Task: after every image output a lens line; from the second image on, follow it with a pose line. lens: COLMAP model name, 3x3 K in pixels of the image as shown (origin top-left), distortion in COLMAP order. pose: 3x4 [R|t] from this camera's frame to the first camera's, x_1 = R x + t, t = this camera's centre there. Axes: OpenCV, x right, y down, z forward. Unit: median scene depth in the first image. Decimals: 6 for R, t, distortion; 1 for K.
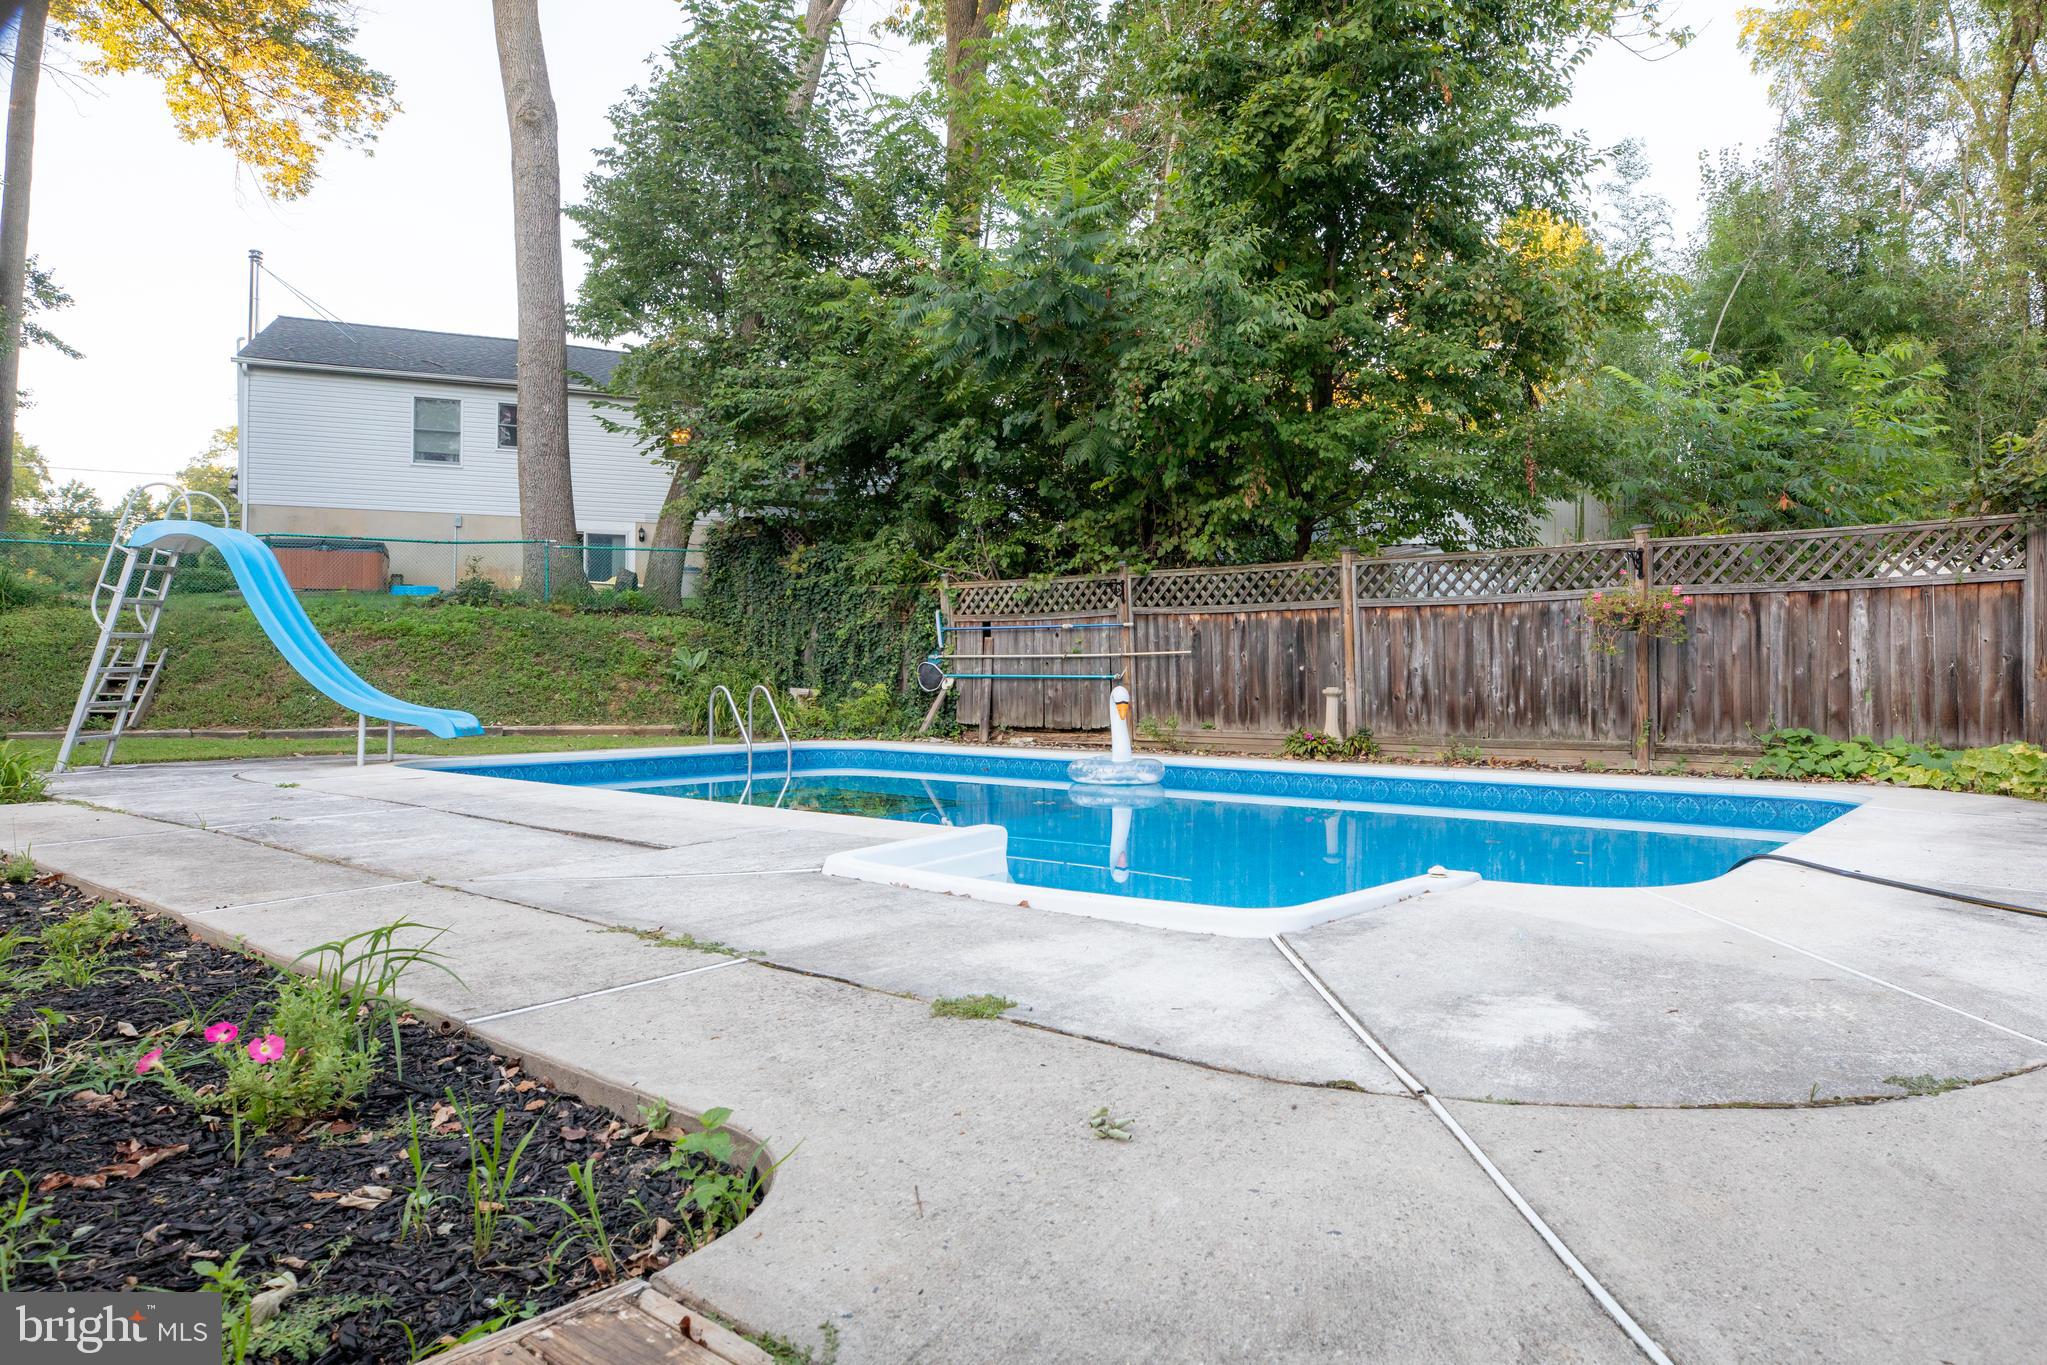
lens RADIAL K [[1289.5, 0, 1031.9], [0, 1289.5, 665.8], [0, 0, 1]] dist [-0.003947, -0.000929]
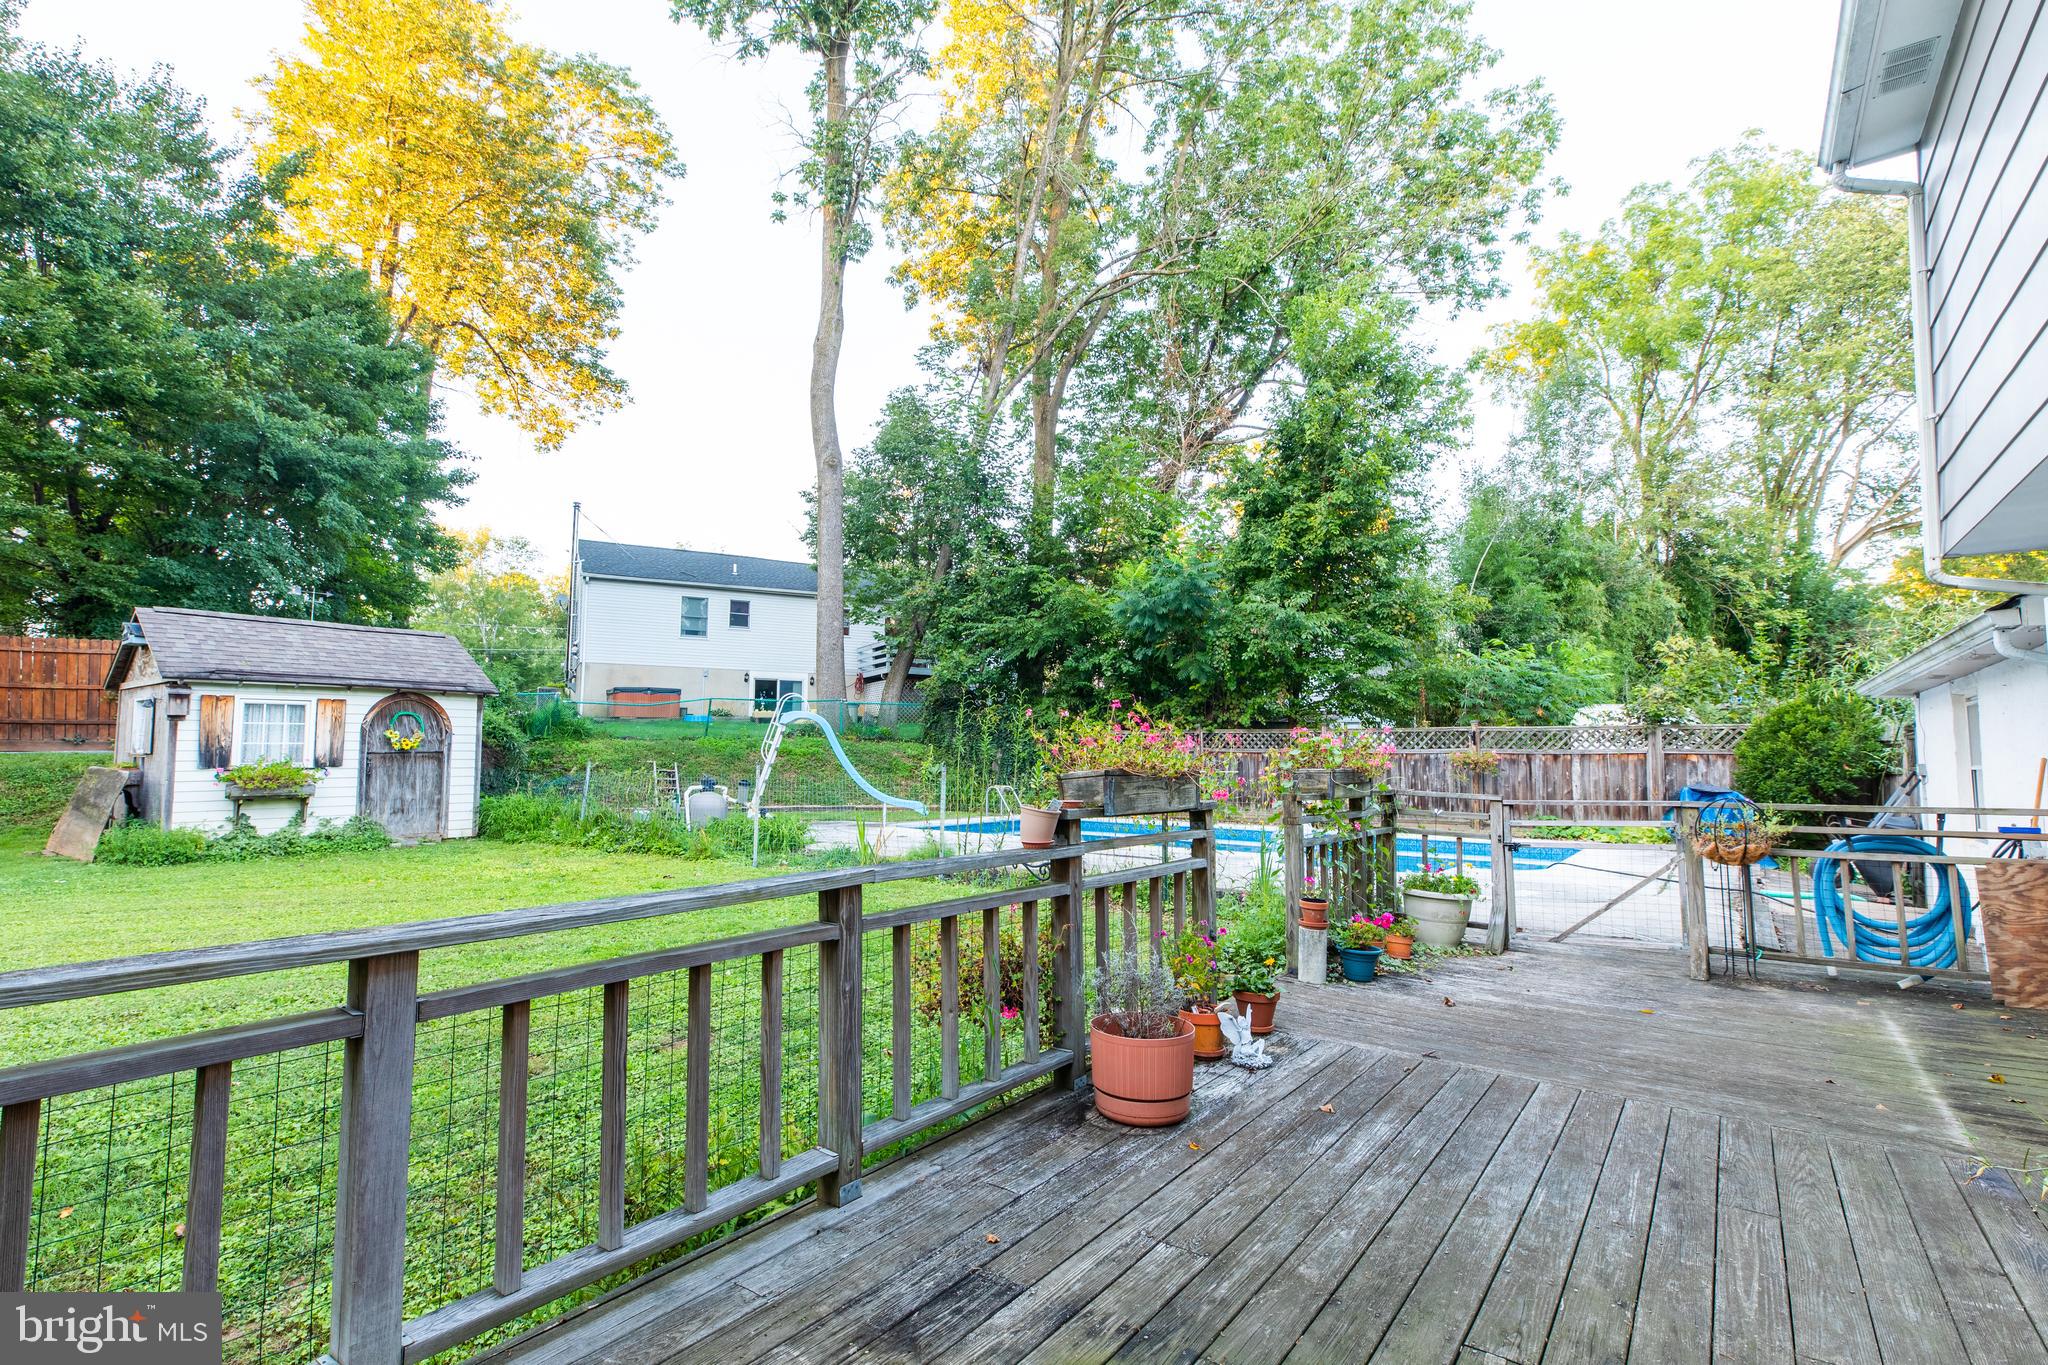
lens RADIAL K [[902.6, 0, 1010.7], [0, 902.6, 703.3], [0, 0, 1]] dist [0.003966, 0.000281]
pose [[0.999458, 0.011516, 0.030844, -0.231763], [-0.009695, 0.998238, -0.058532, -0.026997], [-0.031464, 0.058201, 0.997809, -0.323975]]
